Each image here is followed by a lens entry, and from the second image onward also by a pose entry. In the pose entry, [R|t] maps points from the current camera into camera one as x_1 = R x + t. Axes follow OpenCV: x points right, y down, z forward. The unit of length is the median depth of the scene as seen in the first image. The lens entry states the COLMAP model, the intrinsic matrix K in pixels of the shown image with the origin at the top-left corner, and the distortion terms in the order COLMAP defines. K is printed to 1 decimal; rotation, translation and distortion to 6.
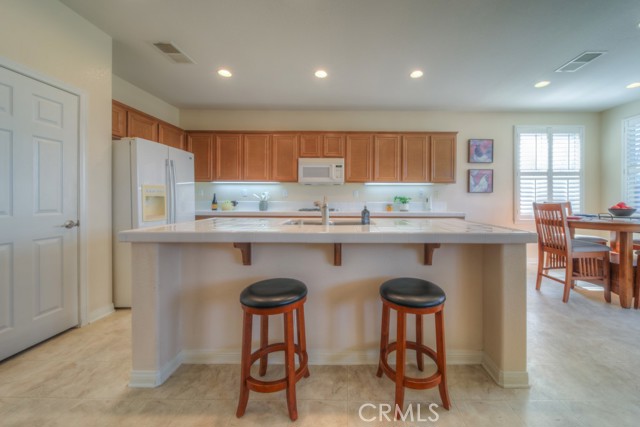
lens RADIAL K [[228.0, 0, 342.5], [0, 228.0, 203.2], [0, 0, 1]] dist [-0.000457, -0.000881]
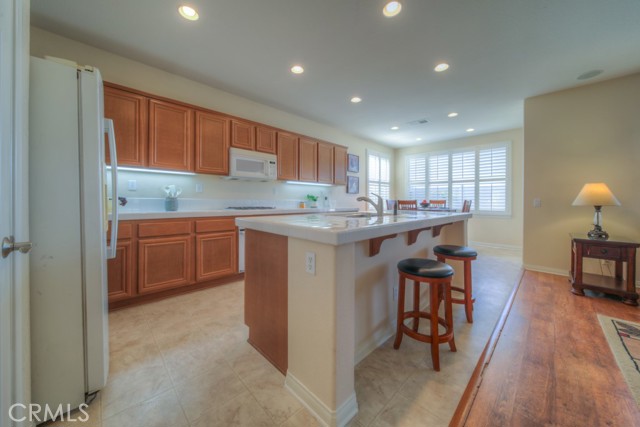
lens RADIAL K [[228.0, 0, 318.9], [0, 228.0, 200.7], [0, 0, 1]] dist [-0.000457, -0.000881]
pose [[0.716768, 0.000495, 0.697311, -0.538545], [0.009828, 0.999893, -0.010812, 0.011284], [-0.697242, 0.014603, 0.716687, 0.170180]]
